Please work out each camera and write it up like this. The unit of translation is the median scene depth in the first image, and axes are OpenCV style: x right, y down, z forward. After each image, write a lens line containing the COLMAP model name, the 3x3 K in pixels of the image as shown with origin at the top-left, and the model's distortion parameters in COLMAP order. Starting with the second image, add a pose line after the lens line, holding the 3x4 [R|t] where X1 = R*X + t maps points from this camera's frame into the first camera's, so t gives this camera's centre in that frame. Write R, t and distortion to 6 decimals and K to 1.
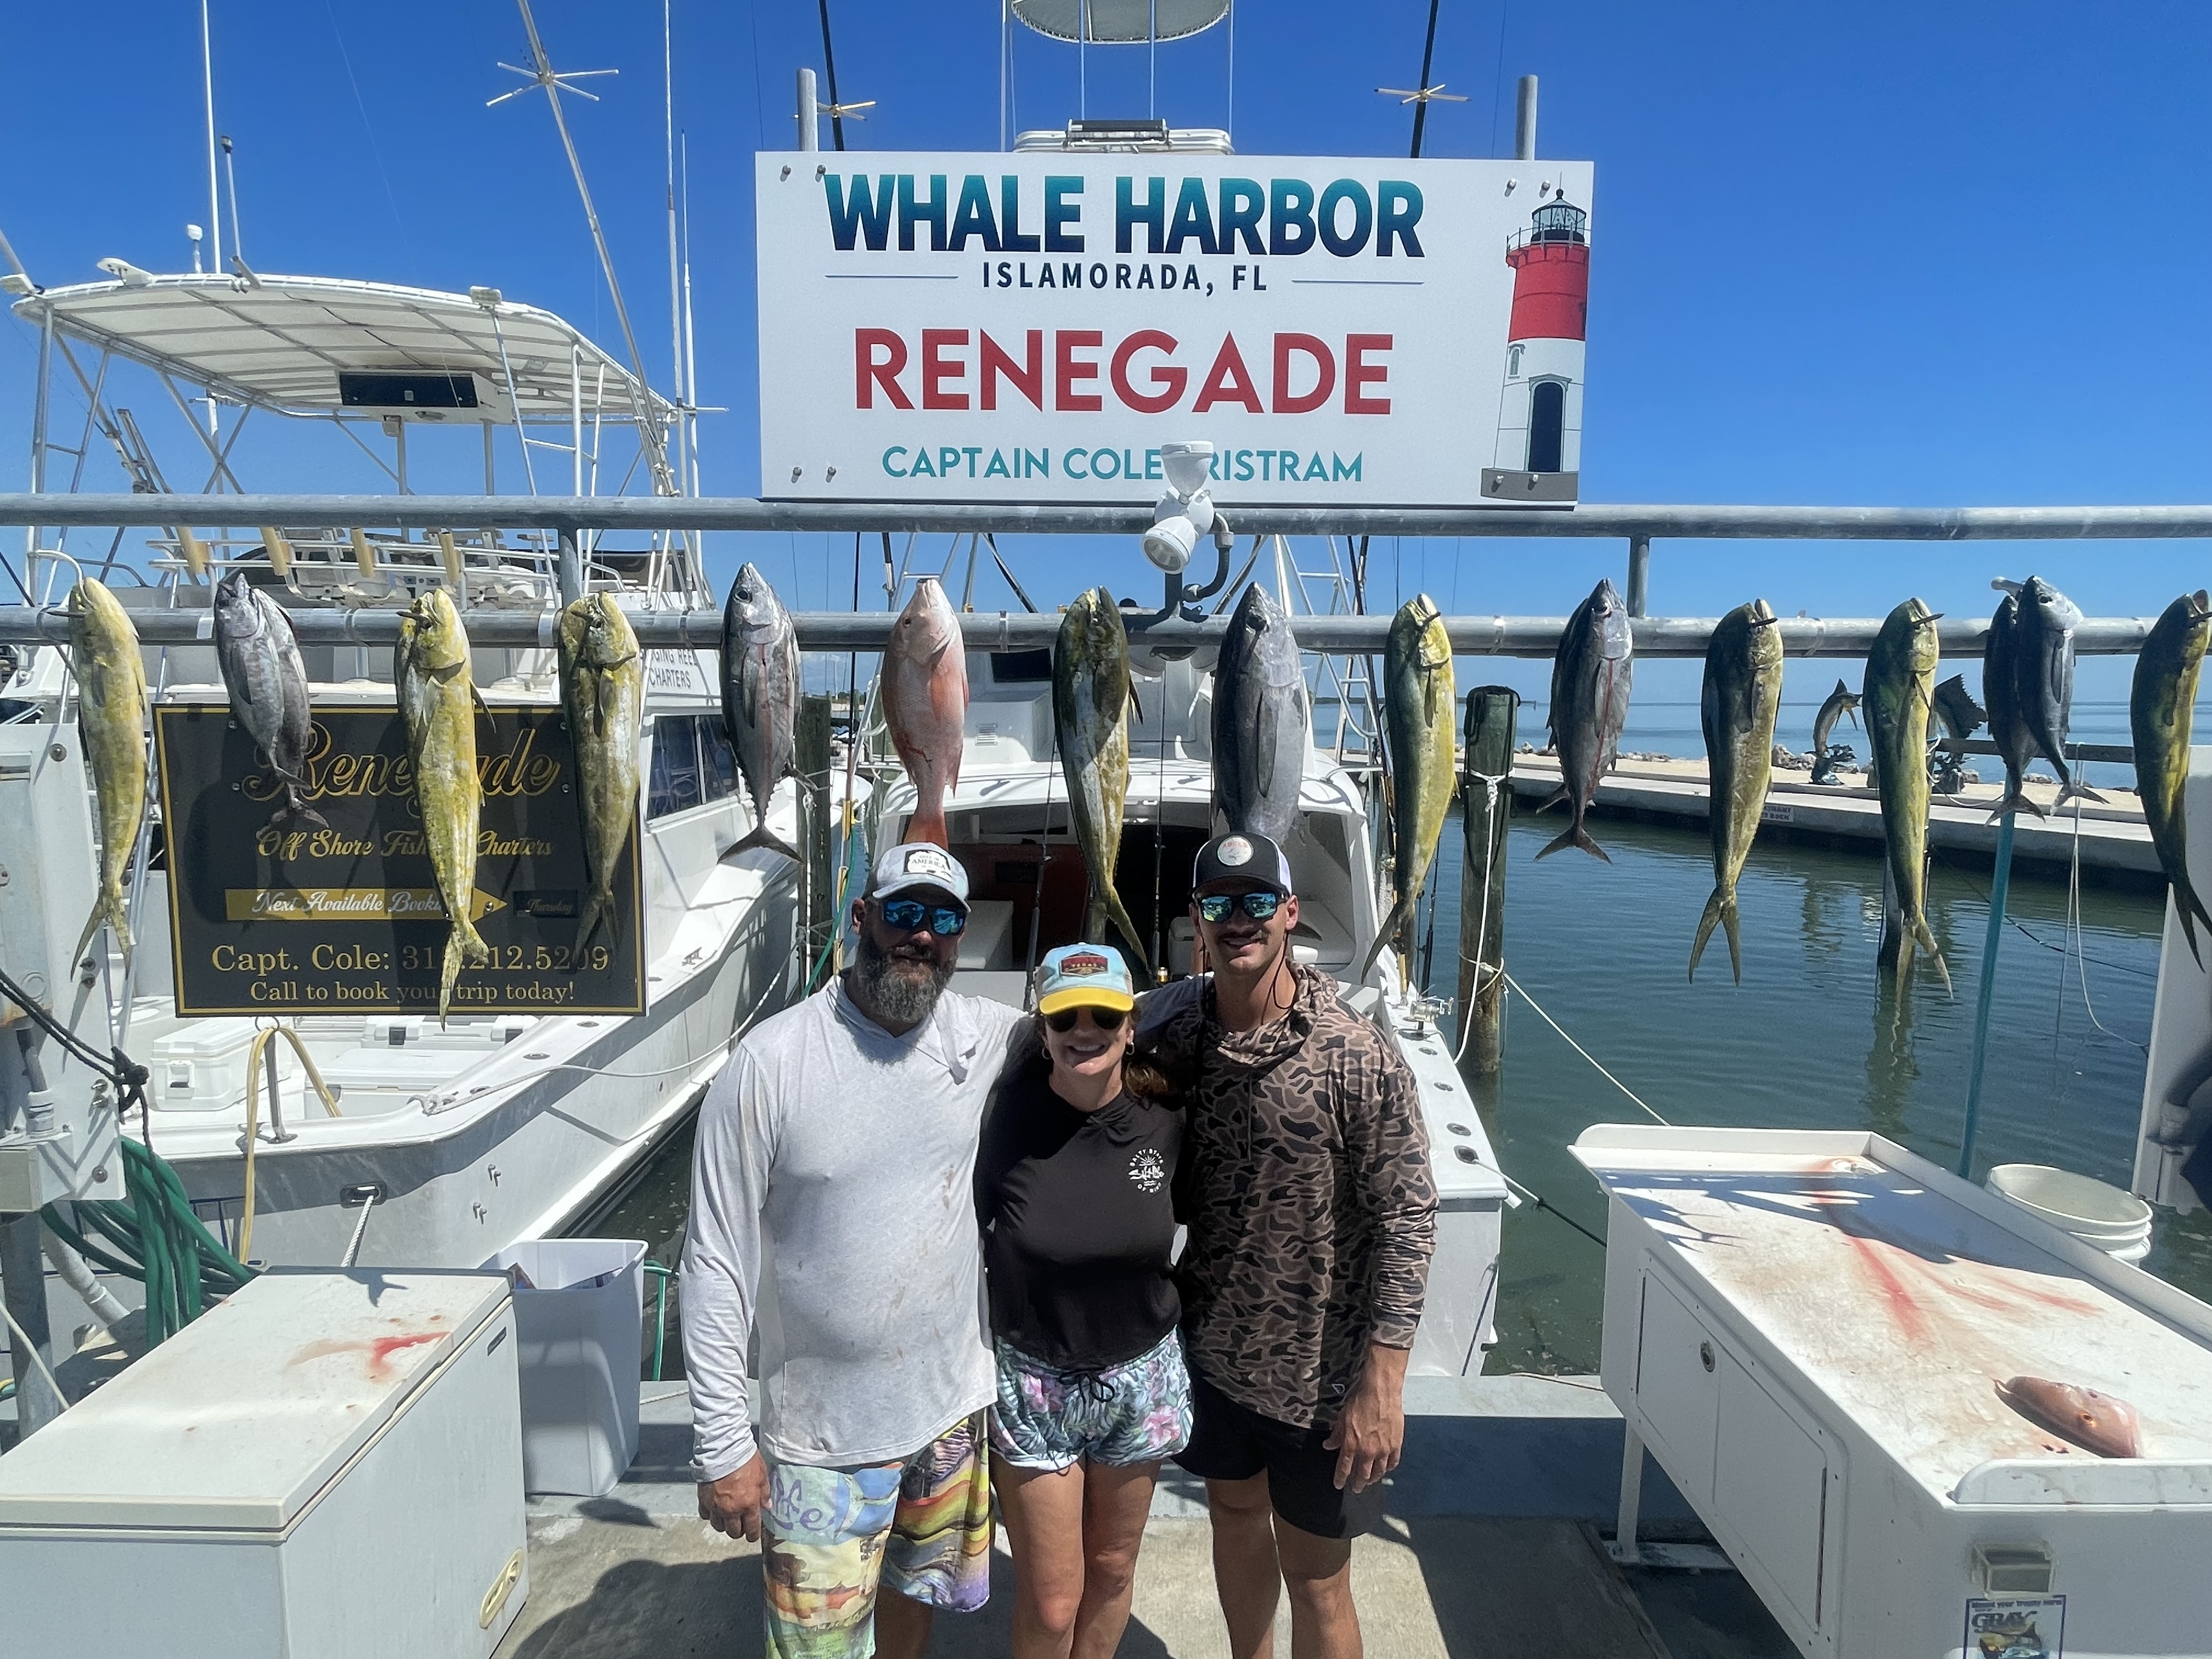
lens RADIAL K [[1299.0, 0, 1102.6], [0, 1299.0, 850.8], [0, 0, 1]] dist [-0.016332, 0.002525]
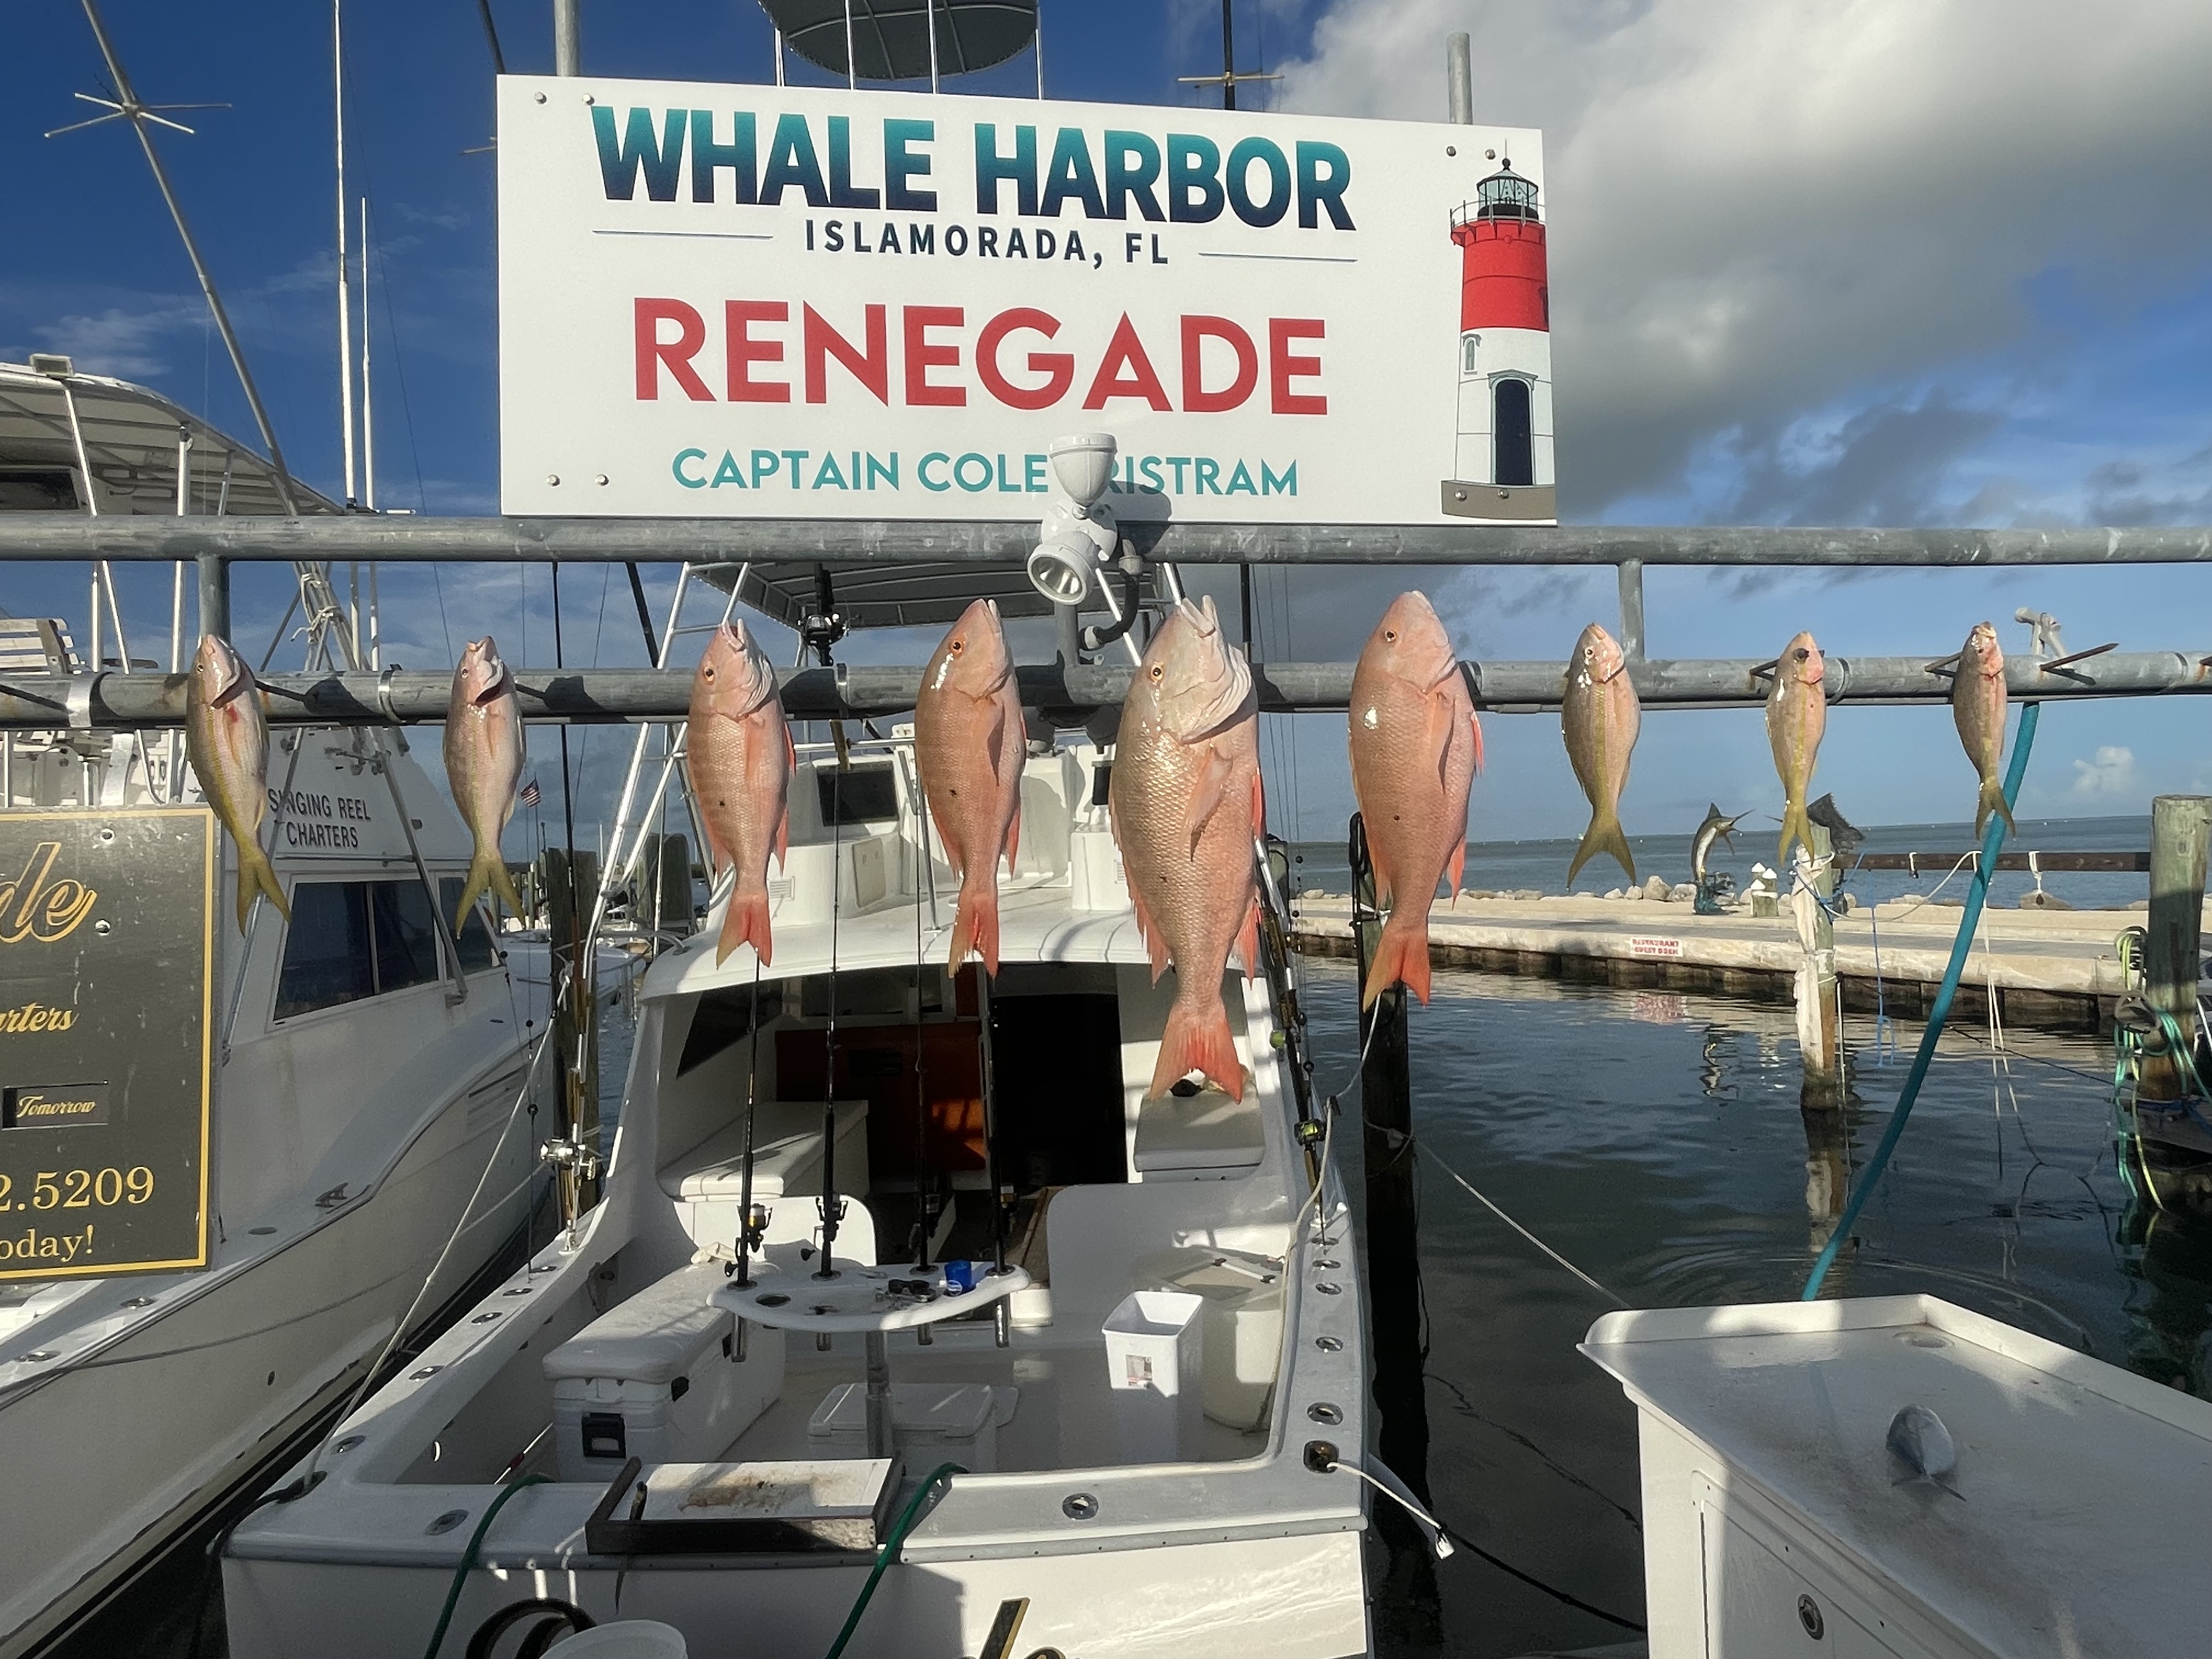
lens RADIAL K [[1287.3, 0, 1098.7], [0, 1287.3, 829.8], [0, 0, 1]] dist [-0.008211, -0.003289]
pose [[0.989830, -0.033020, 0.138369, -0.036989], [0.053586, 0.987586, -0.147655, 0.027007], [-0.131776, 0.153568, 0.979312, 0.280883]]
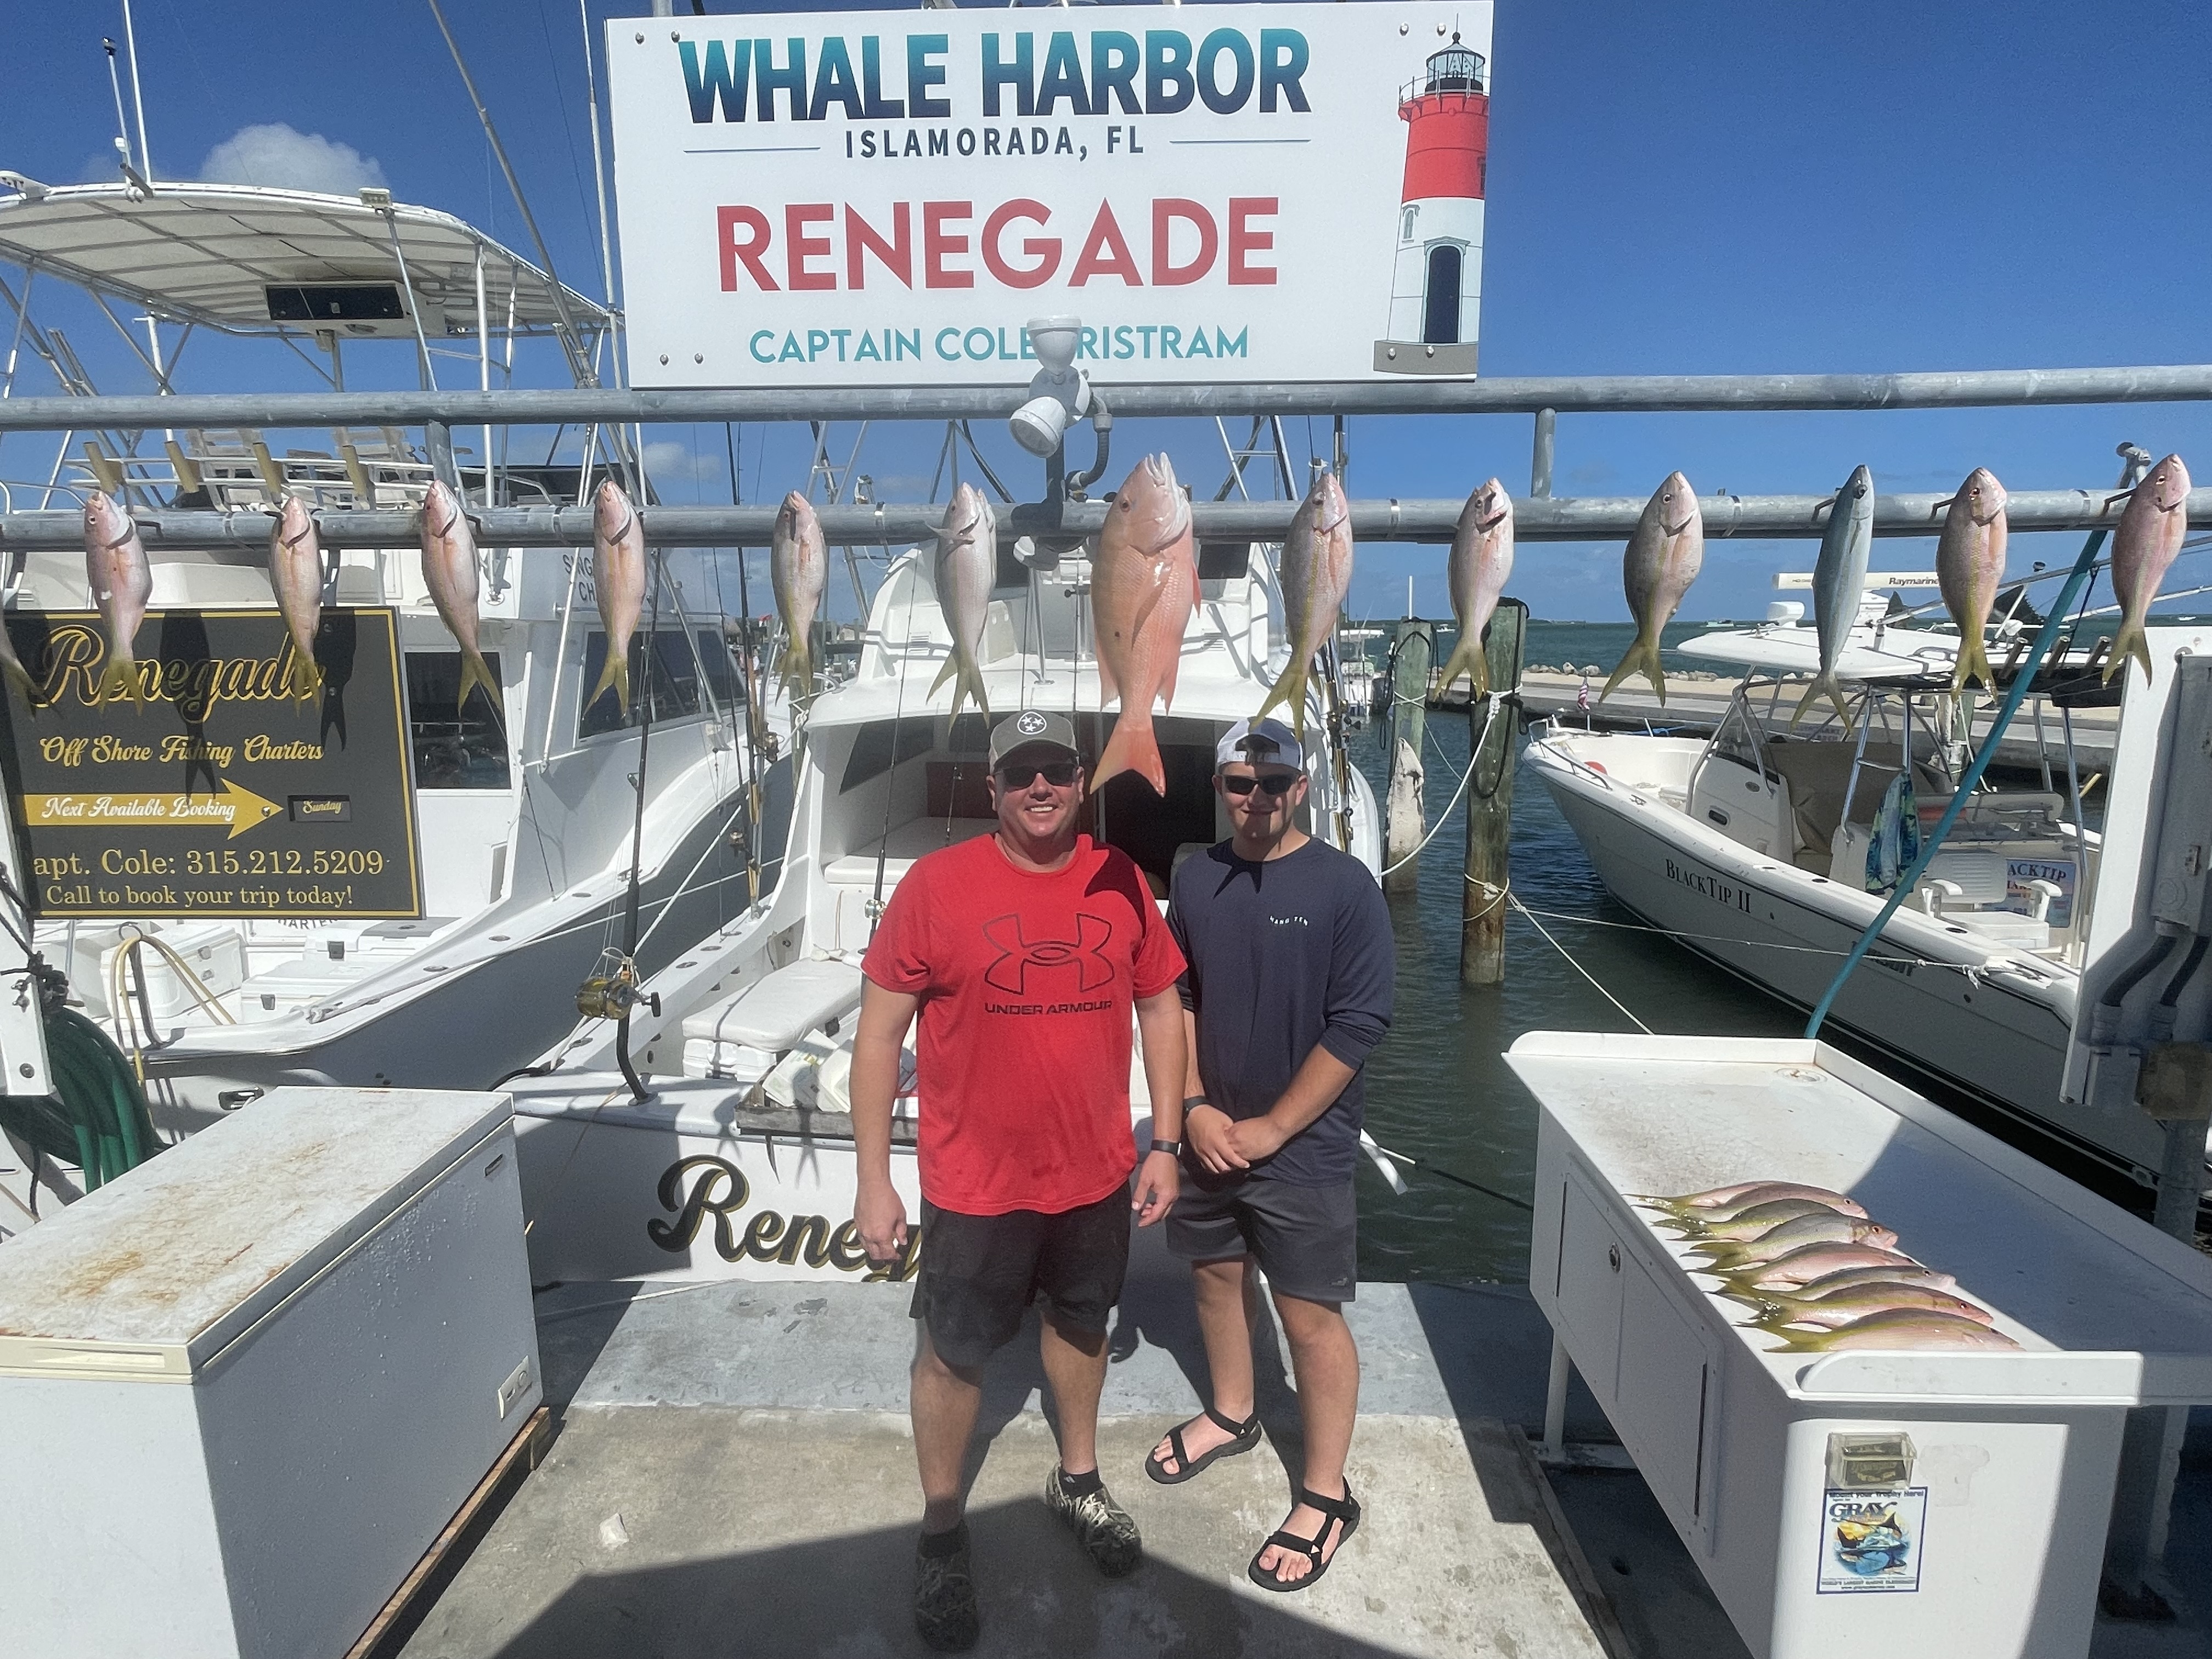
lens RADIAL K [[1166.3, 0, 1104.6], [0, 1166.3, 818.7], [0, 0, 1]] dist [-0.011785, -0.007398]
pose [[0.999331, -0.006195, -0.036045, 0.125299], [0.007888, 0.998862, 0.047028, 0.012776], [0.035713, -0.047281, 0.998243, 0.129267]]
